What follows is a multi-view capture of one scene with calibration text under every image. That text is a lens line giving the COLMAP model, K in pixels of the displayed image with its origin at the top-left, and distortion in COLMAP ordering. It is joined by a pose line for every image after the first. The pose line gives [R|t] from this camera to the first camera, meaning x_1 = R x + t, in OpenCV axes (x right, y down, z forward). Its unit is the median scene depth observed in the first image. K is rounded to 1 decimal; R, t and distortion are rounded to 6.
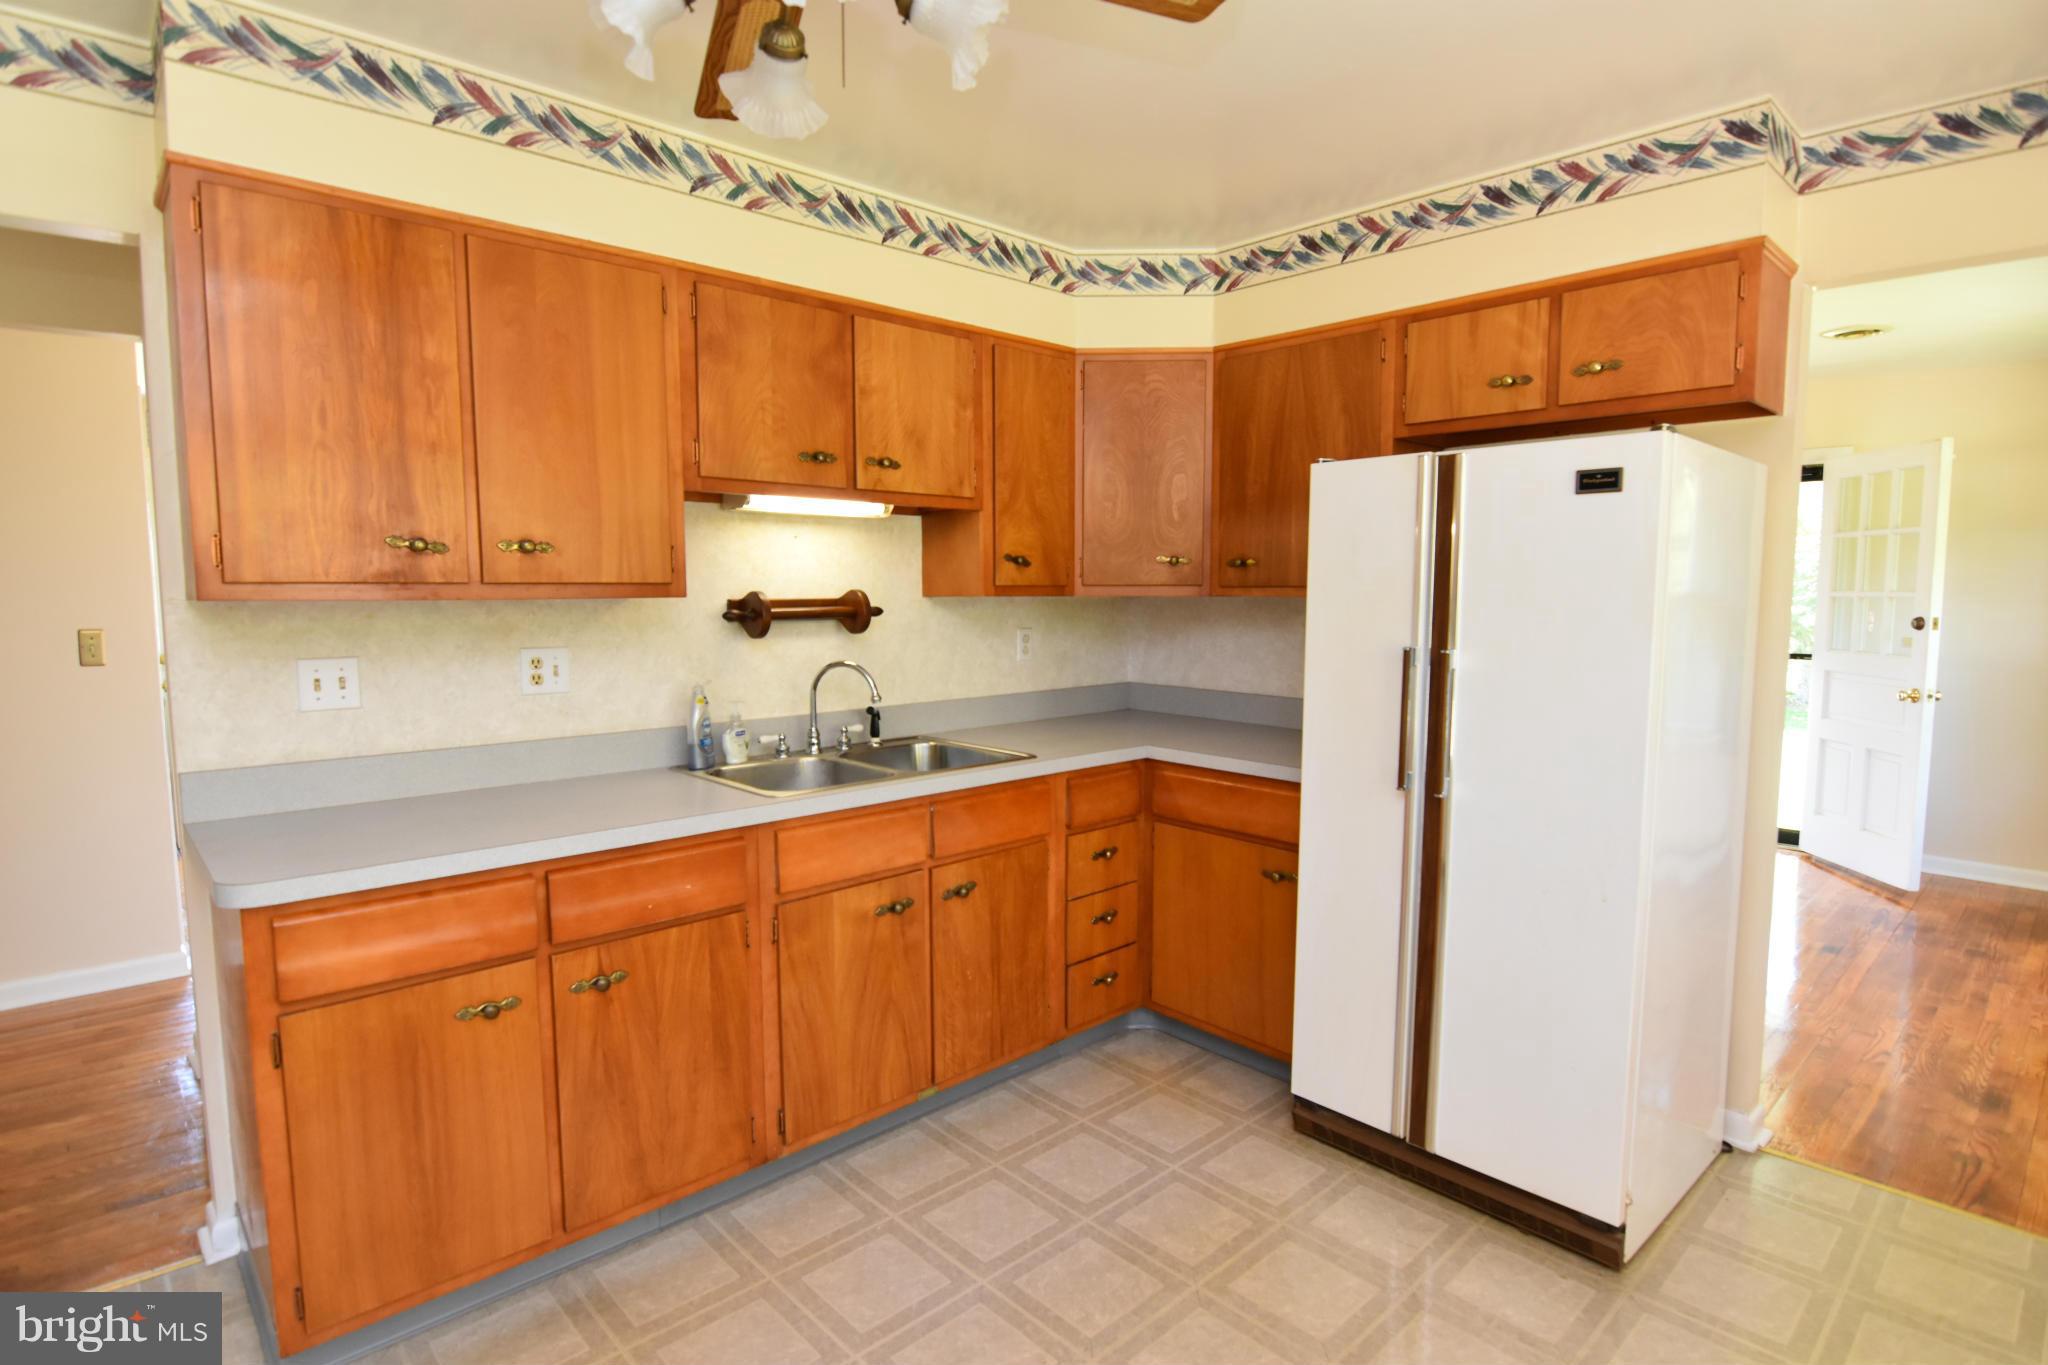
lens RADIAL K [[1046.6, 0, 1026.1], [0, 1046.6, 690.3], [0, 0, 1]] dist [-0.011761, -0.006403]
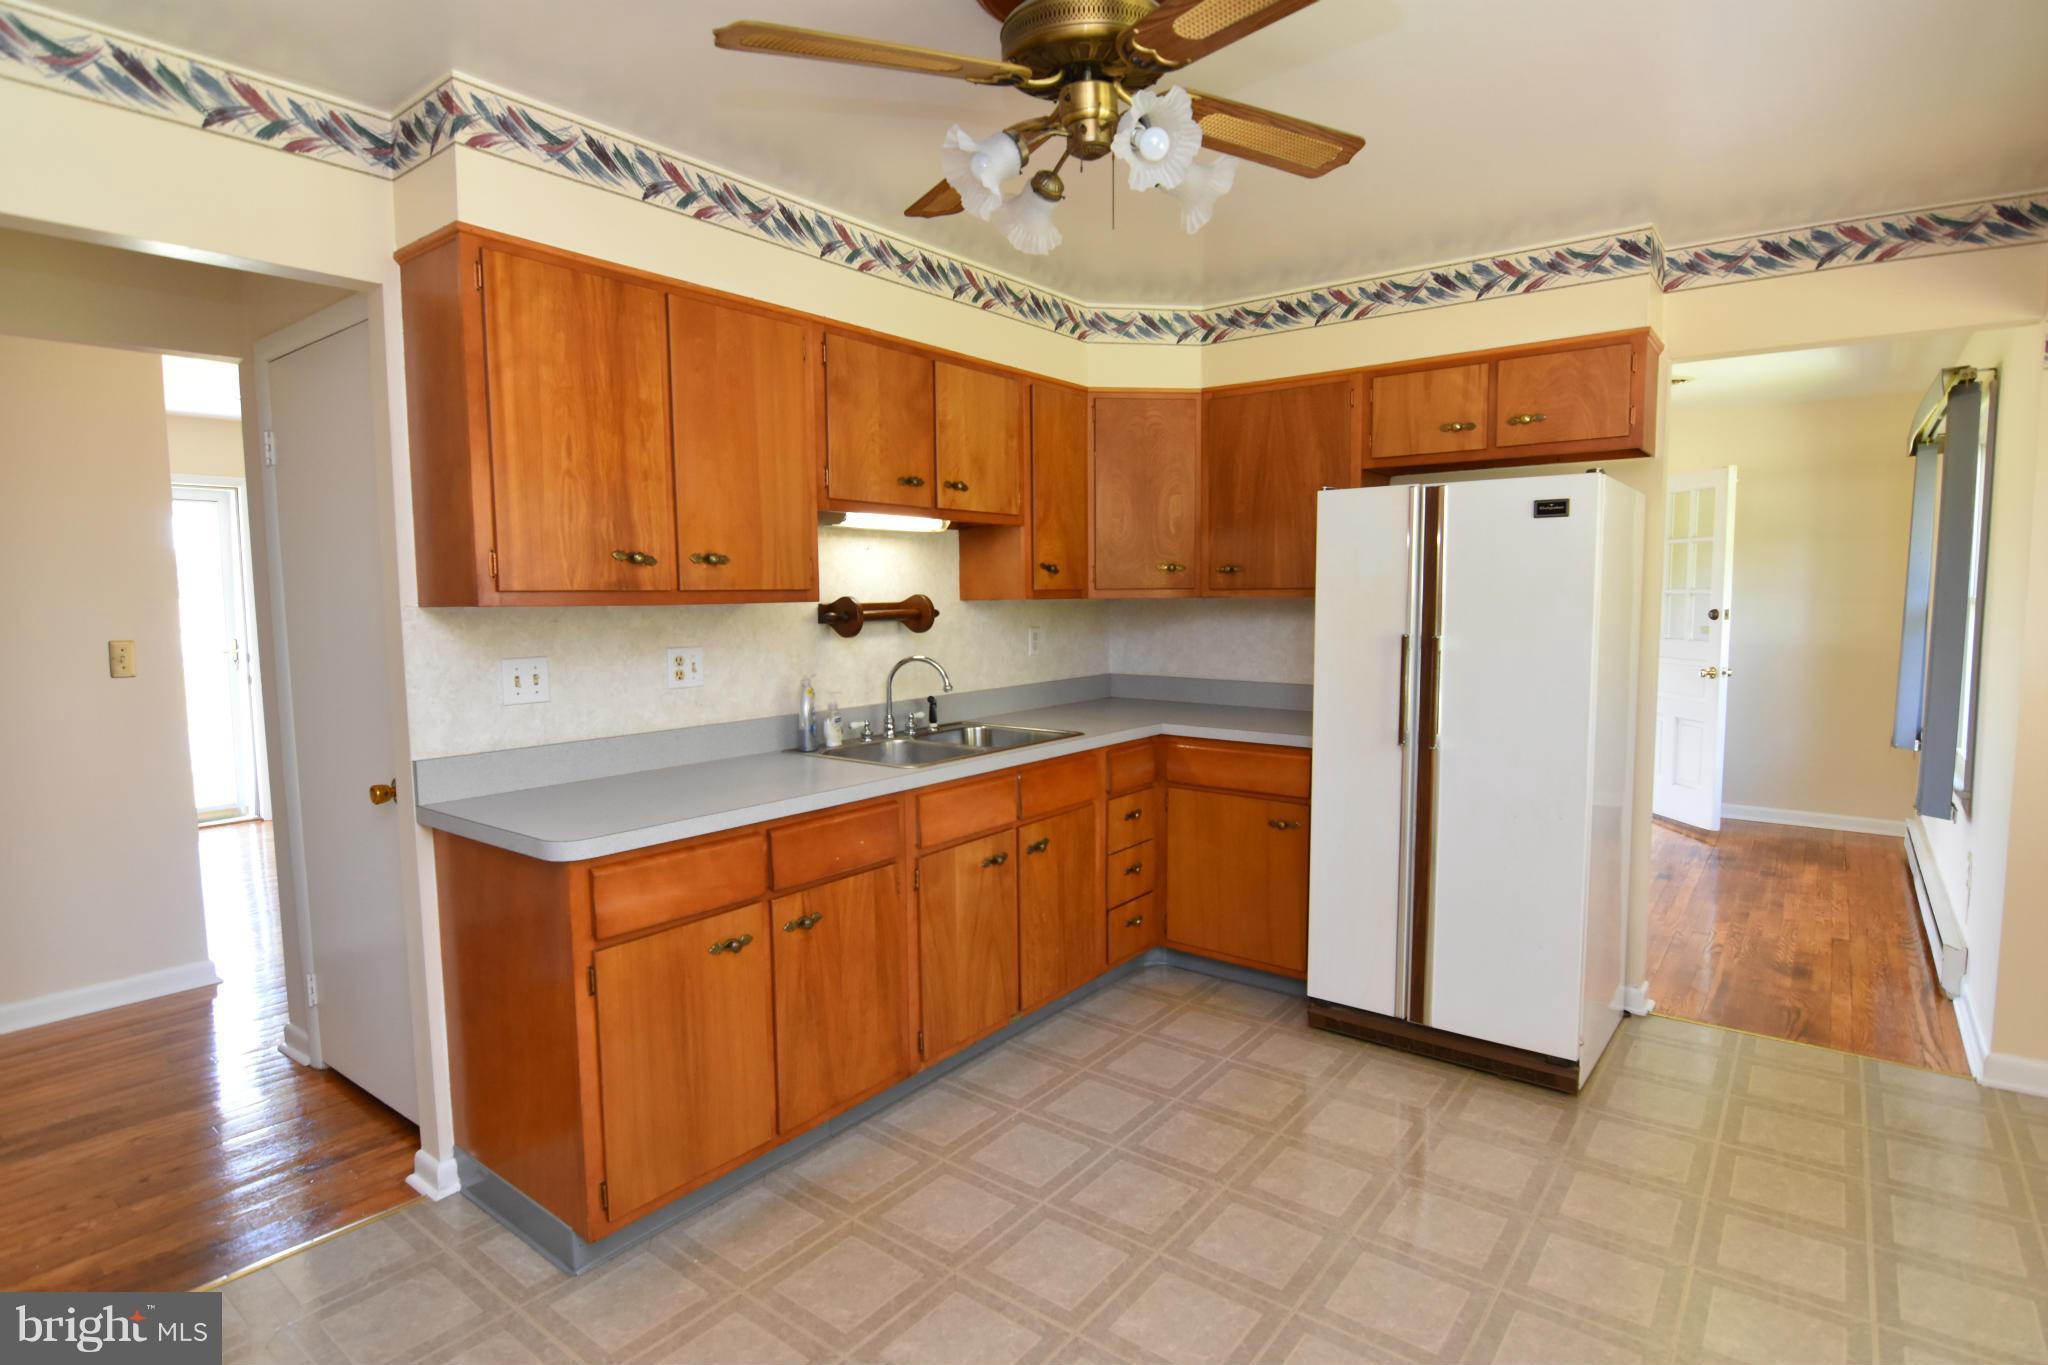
lens RADIAL K [[1046.6, 0, 1023.1], [0, 1046.6, 691.5], [0, 0, 1]] dist [-0.011761, -0.006403]
pose [[0.987251, -0.023591, 0.157416, -0.283441], [0.024322, 0.999700, -0.002719, 0.019868], [-0.157304, 0.006513, 0.987529, -0.187384]]
